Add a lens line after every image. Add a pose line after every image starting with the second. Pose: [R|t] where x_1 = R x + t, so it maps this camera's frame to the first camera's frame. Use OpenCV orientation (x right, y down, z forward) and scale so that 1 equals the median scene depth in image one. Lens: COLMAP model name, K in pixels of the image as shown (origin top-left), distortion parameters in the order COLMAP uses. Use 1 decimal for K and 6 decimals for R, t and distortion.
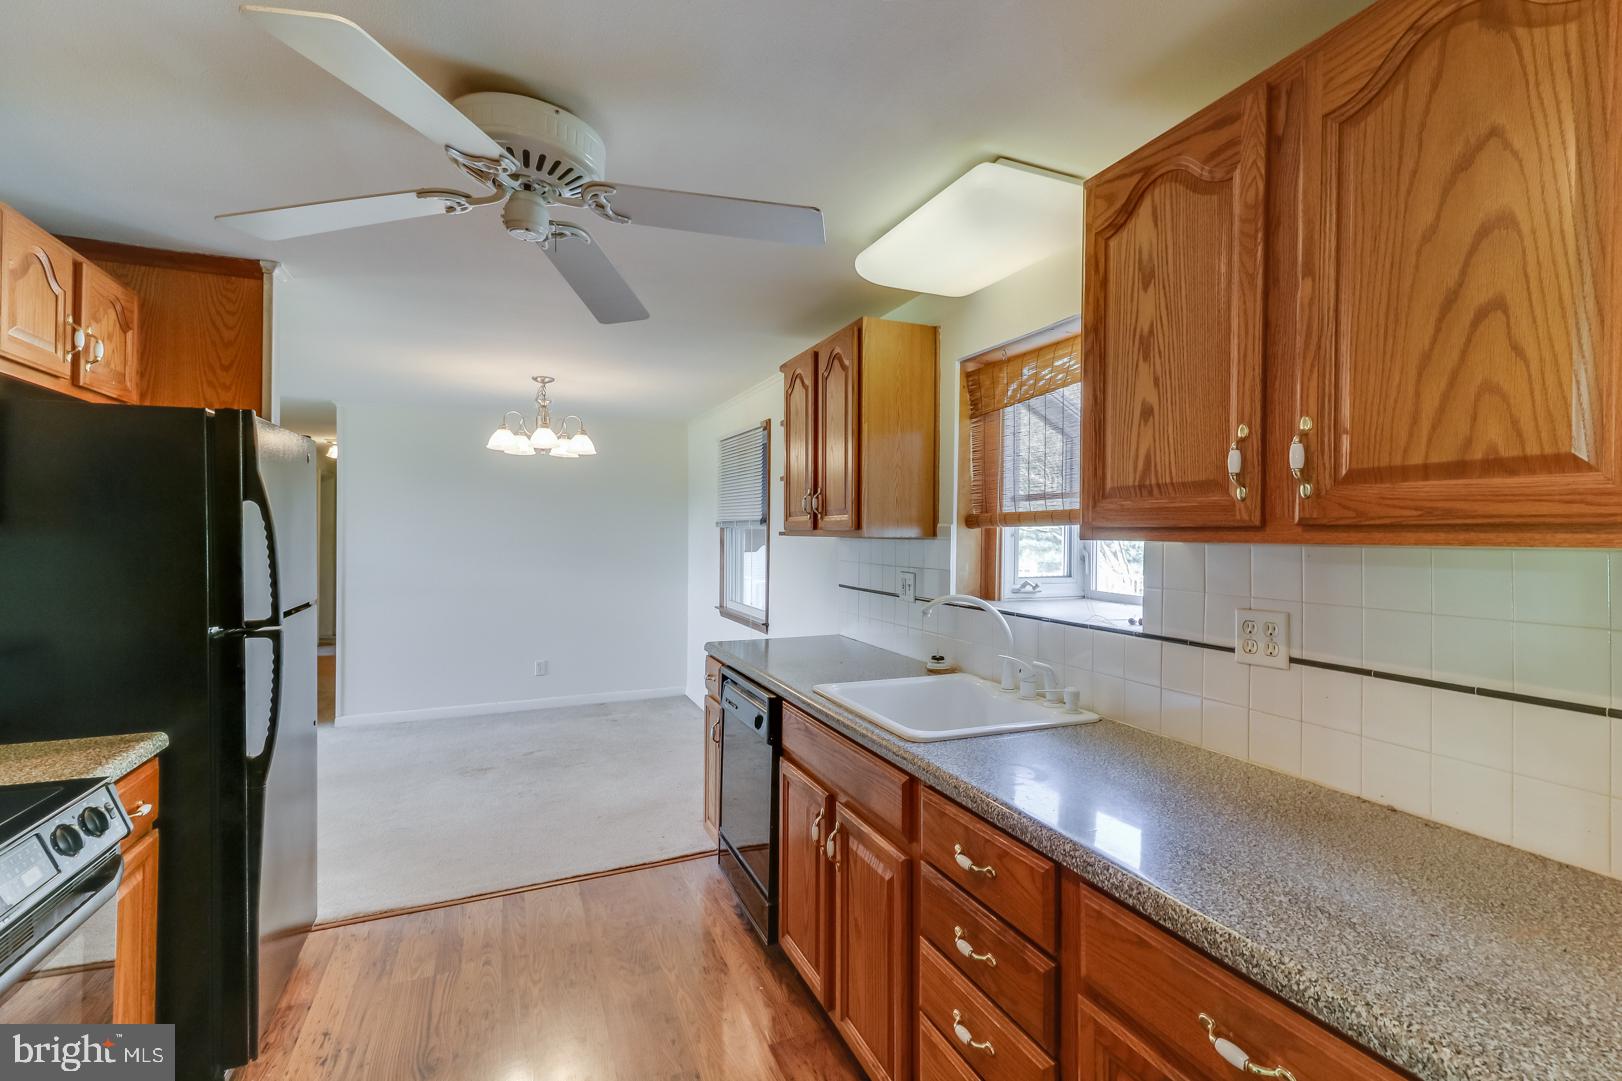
lens RADIAL K [[744.8, 0, 836.4], [0, 744.8, 533.0], [0, 0, 1]] dist [0.029876, -0.015231]
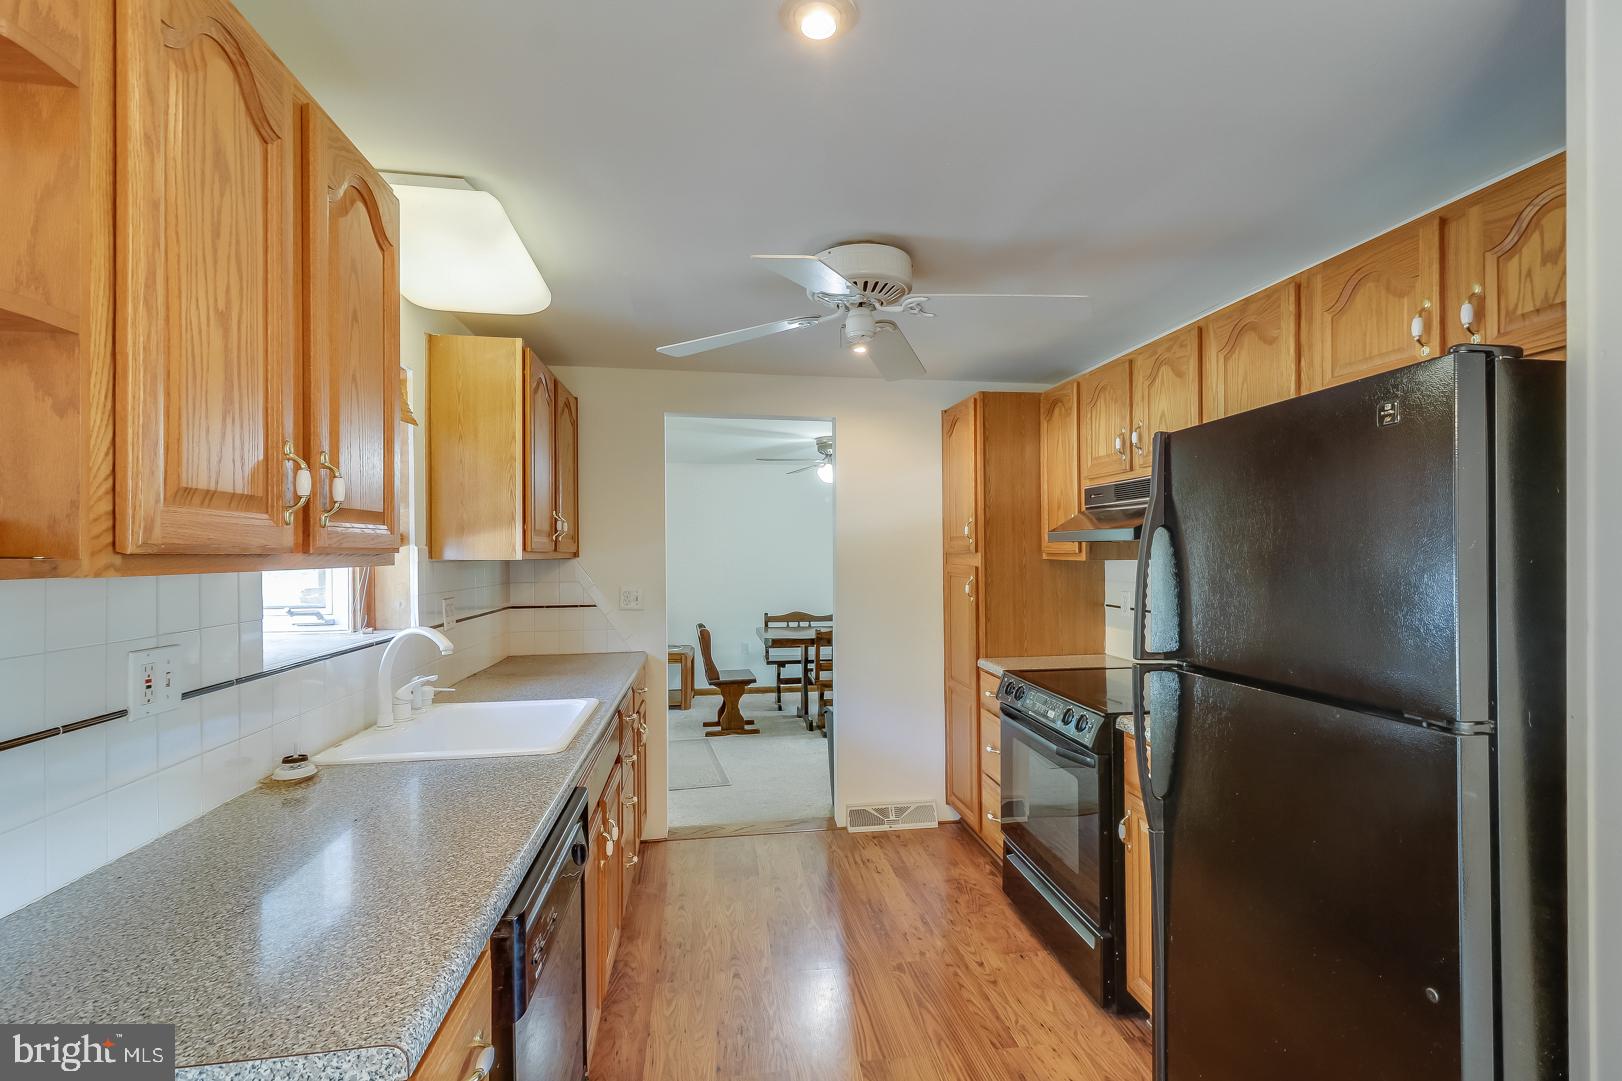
lens RADIAL K [[742.9, 0, 837.6], [0, 742.9, 545.8], [0, 0, 1]] dist [0.023180, -0.015677]
pose [[-0.969299, -0.002272, 0.245875, -0.529474], [-0.004504, 0.999954, -0.008515, -0.007227], [-0.245844, -0.009361, -0.969264, 1.745658]]
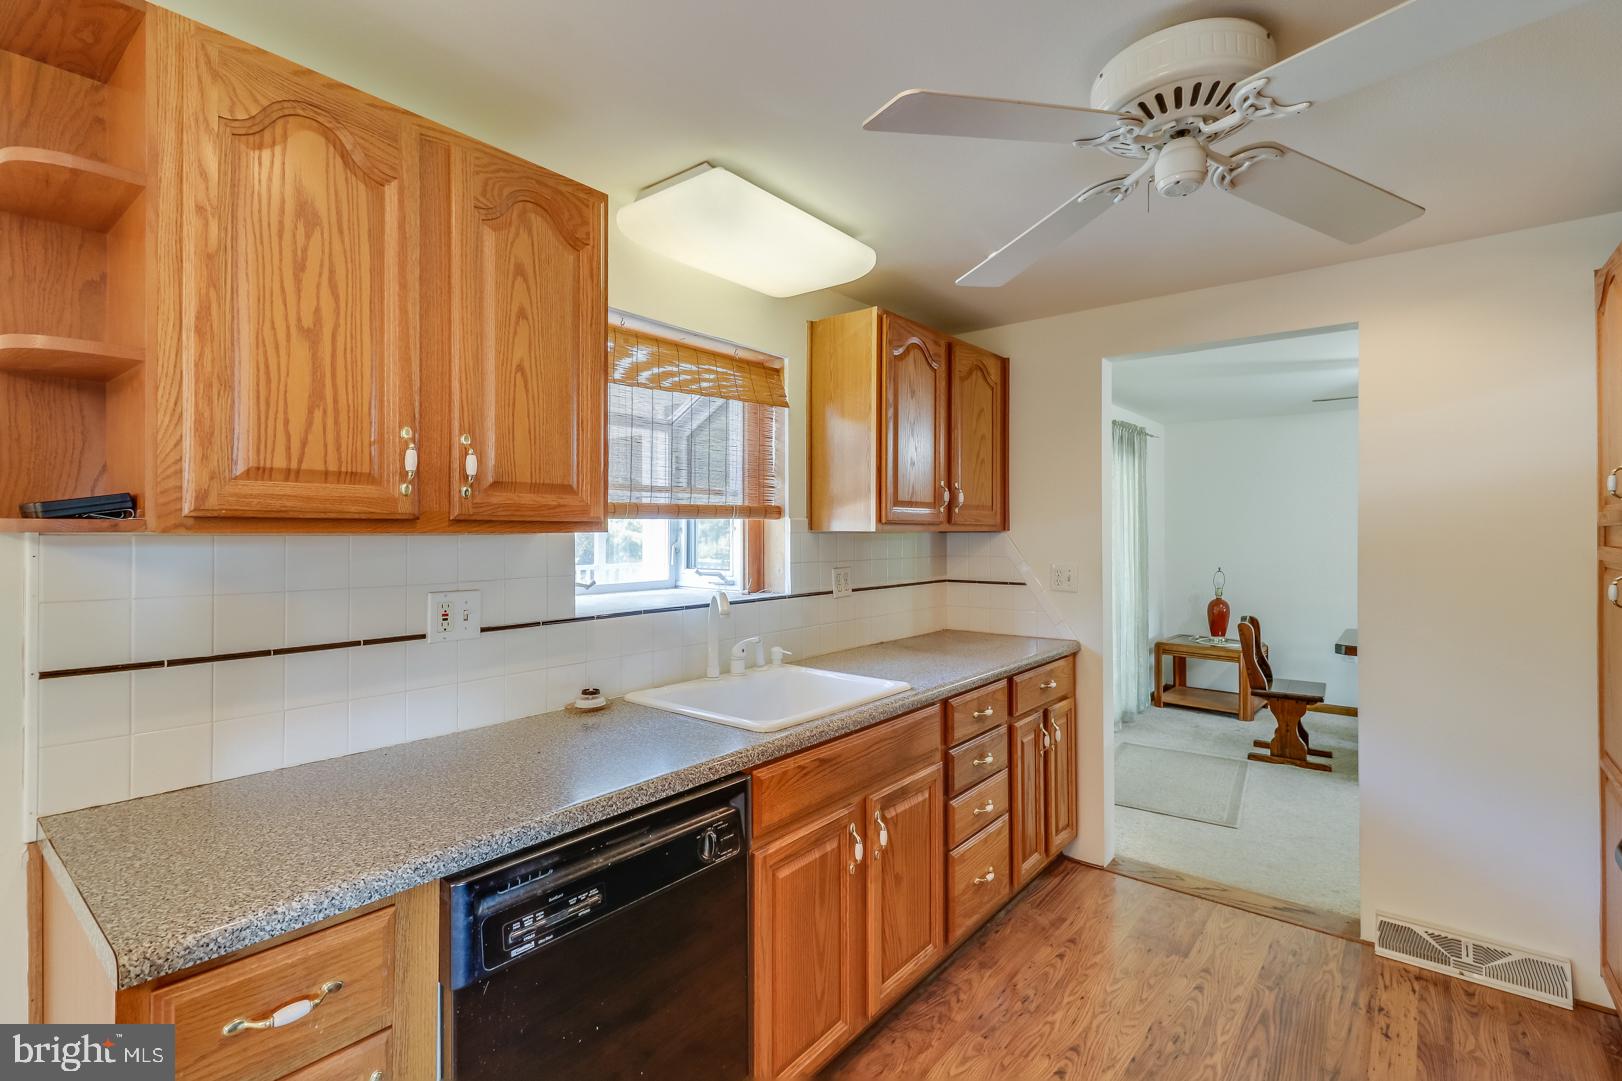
lens RADIAL K [[747.9, 0, 833.0], [0, 747.9, 528.9], [0, 0, 1]] dist [0.024532, -0.013451]
pose [[-0.466699, -0.006678, 0.884391, -0.754785], [-0.006018, 0.999972, 0.004375, -0.001441], [-0.884396, -0.003280, -0.466727, 1.326691]]
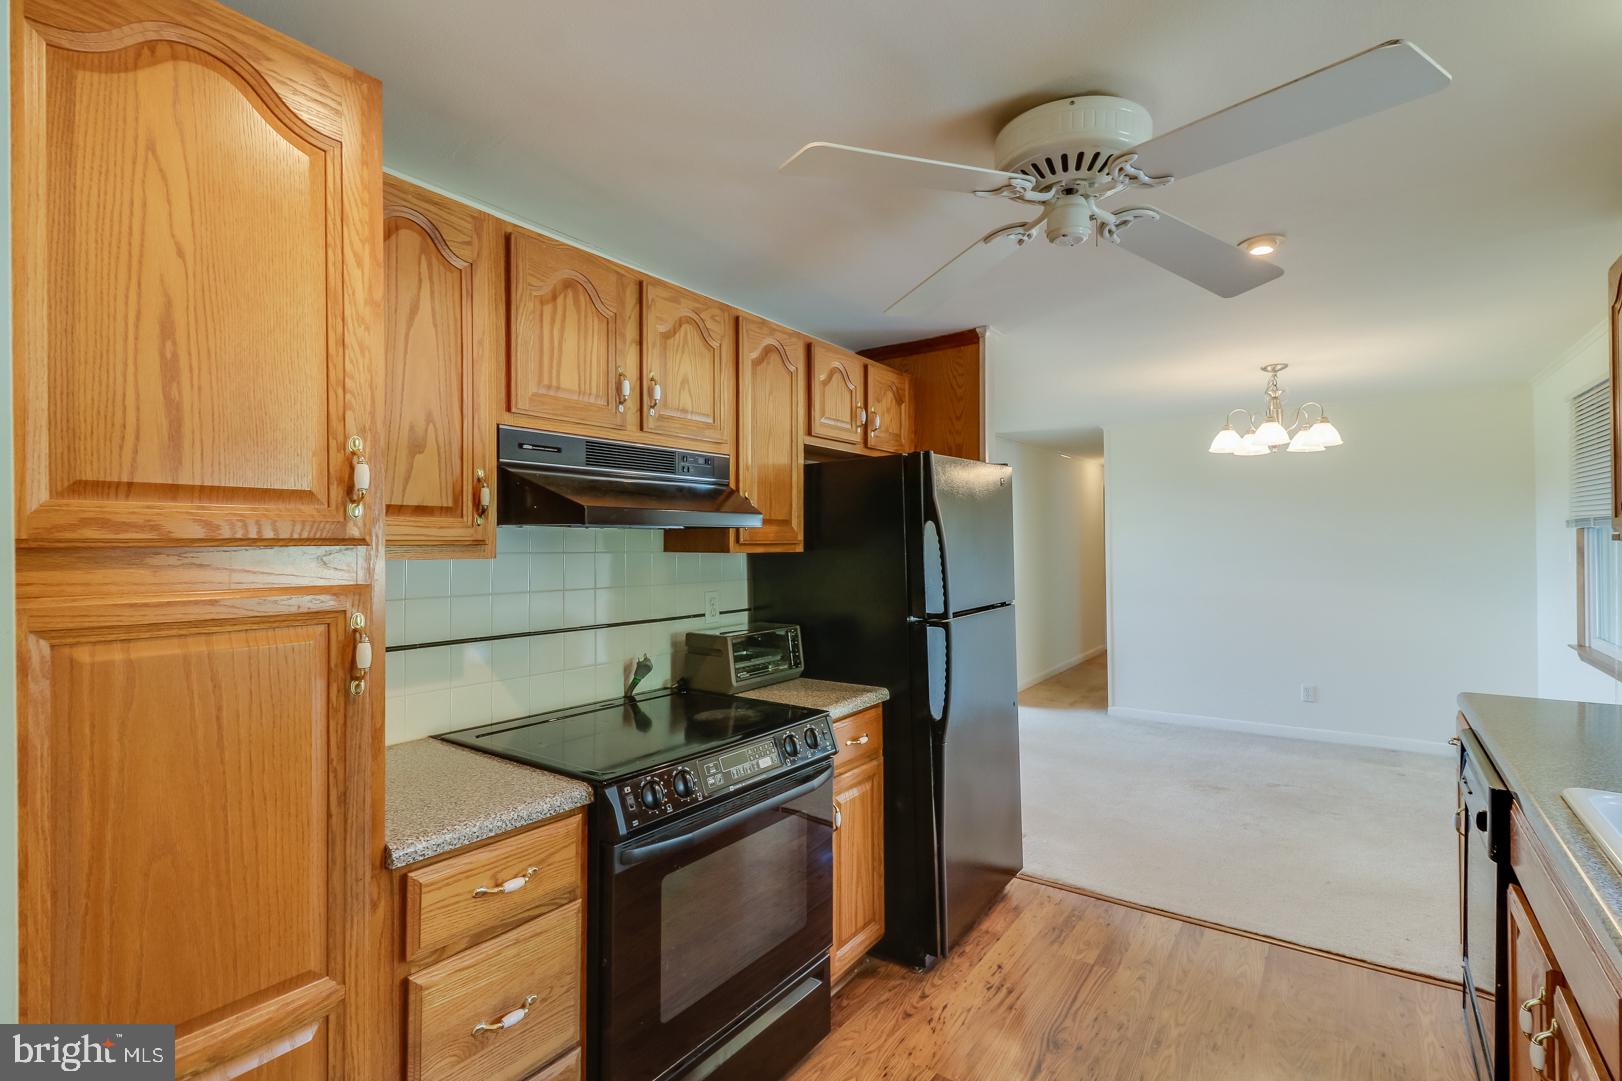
lens RADIAL K [[739.6, 0, 811.0], [0, 739.6, 540.5], [0, 0, 1]] dist [-0.003112, -0.001342]
pose [[0.492643, -0.014514, -0.870110, 0.190355], [0.014545, 0.999859, -0.008443, -0.000717], [0.870110, -0.008497, 0.492785, 0.169183]]
